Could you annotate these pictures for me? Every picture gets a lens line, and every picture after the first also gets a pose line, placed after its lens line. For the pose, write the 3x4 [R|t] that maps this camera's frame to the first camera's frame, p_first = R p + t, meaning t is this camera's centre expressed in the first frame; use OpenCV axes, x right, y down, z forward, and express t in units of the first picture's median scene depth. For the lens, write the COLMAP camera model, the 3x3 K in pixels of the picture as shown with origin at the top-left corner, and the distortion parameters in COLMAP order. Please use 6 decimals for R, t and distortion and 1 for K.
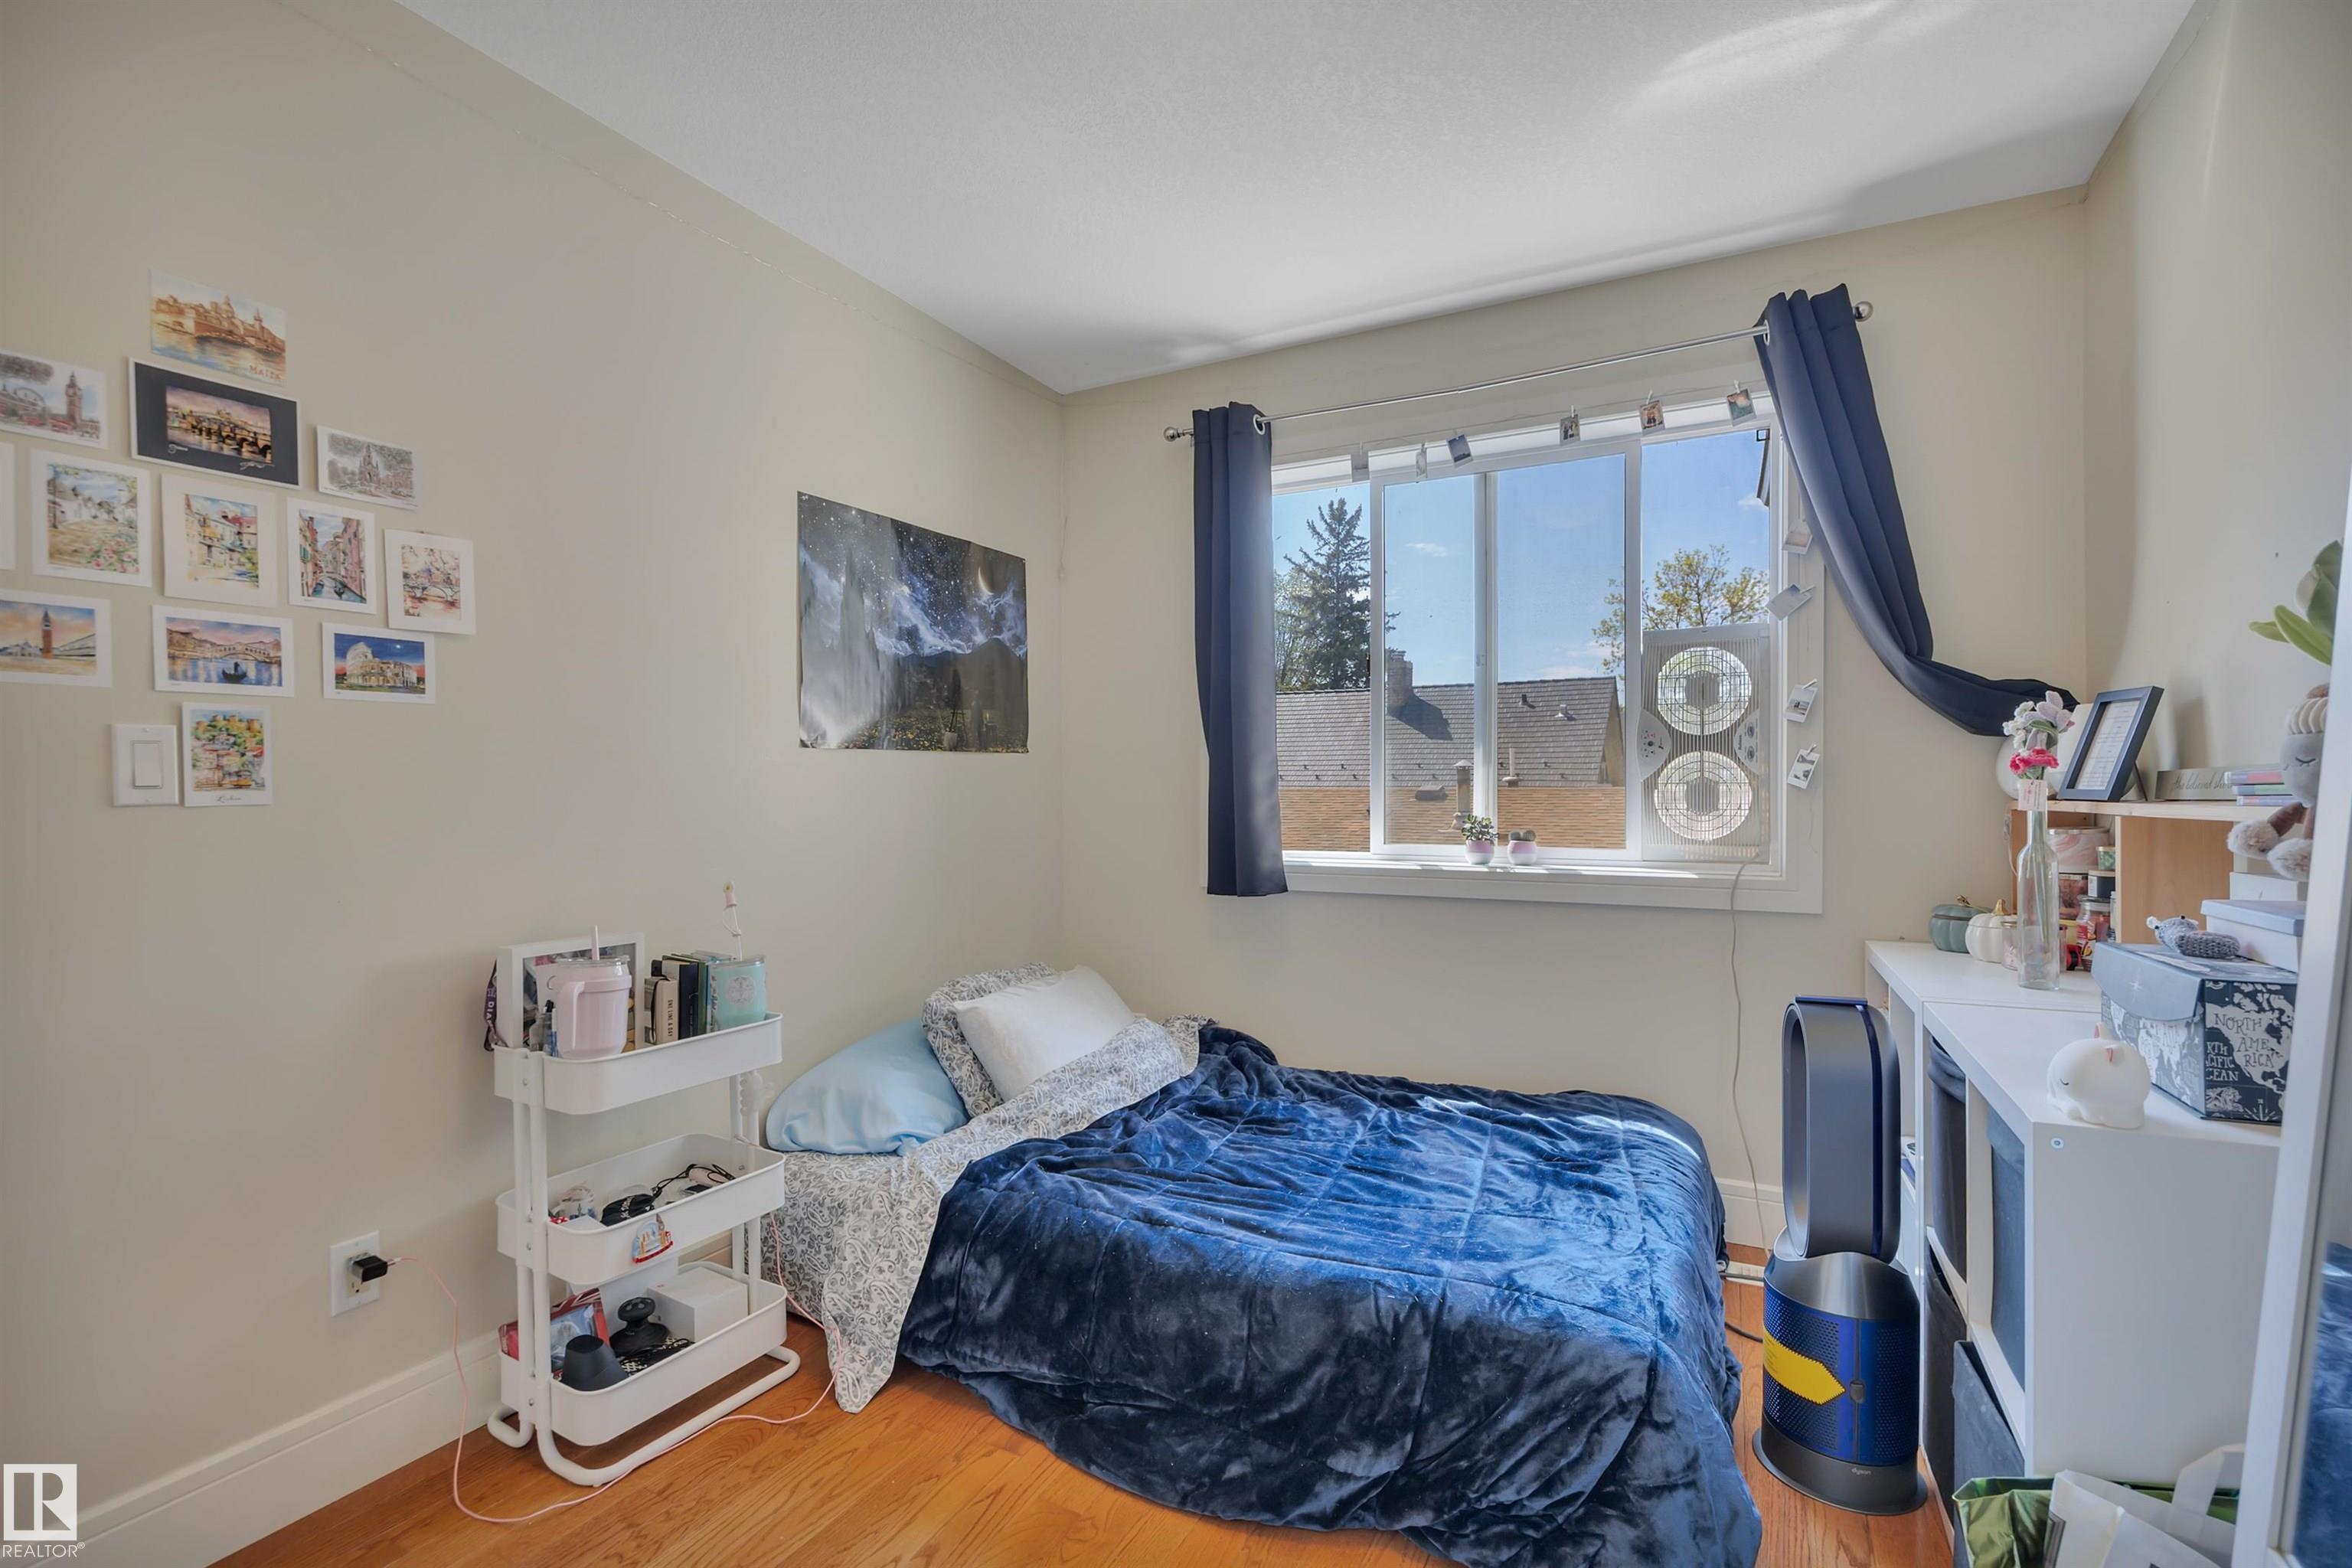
lens RADIAL K [[1074.7, 0, 1176.3], [0, 1074.7, 788.6], [0, 0, 1]] dist [-0.002533, -0.000139]
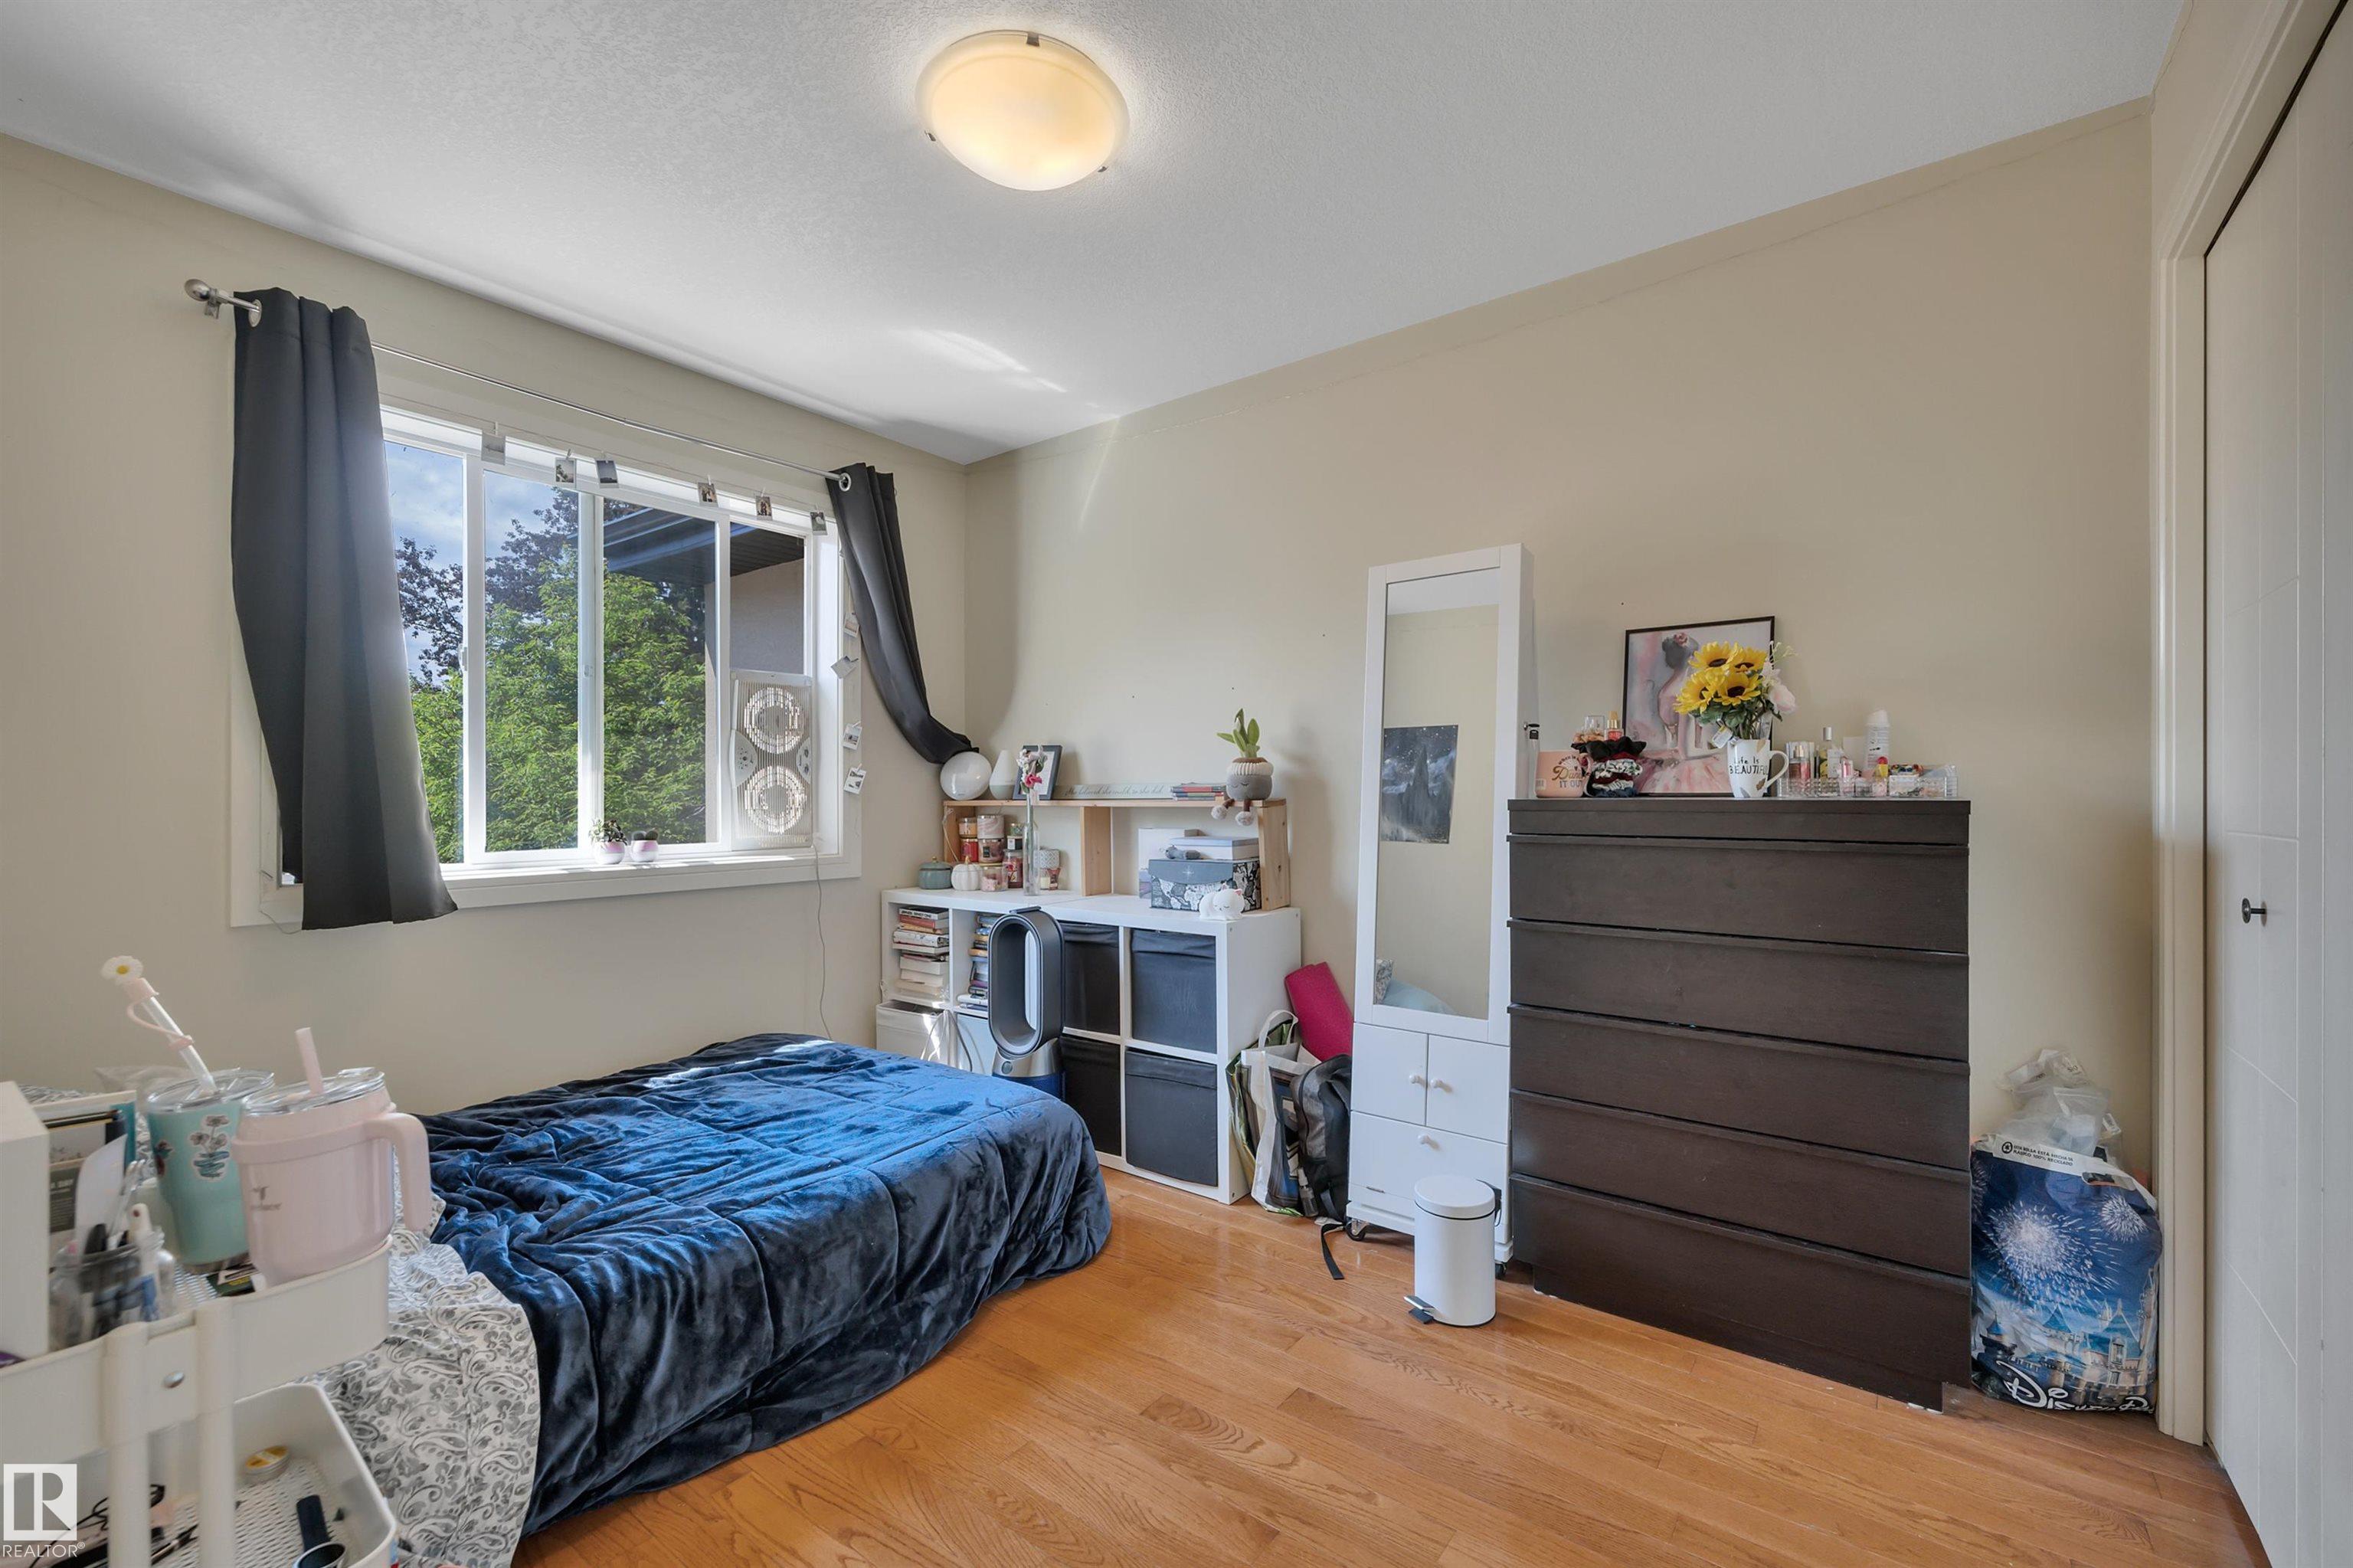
lens RADIAL K [[969.0, 0, 1177.3], [0, 969.0, 793.2], [0, 0, 1]] dist [0.003198, 0.000695]
pose [[0.166799, 0.006033, 0.985972, -0.654442], [0.004744, 0.999965, -0.006921, 0.010318], [-0.985980, 0.005832, 0.166764, 0.323808]]
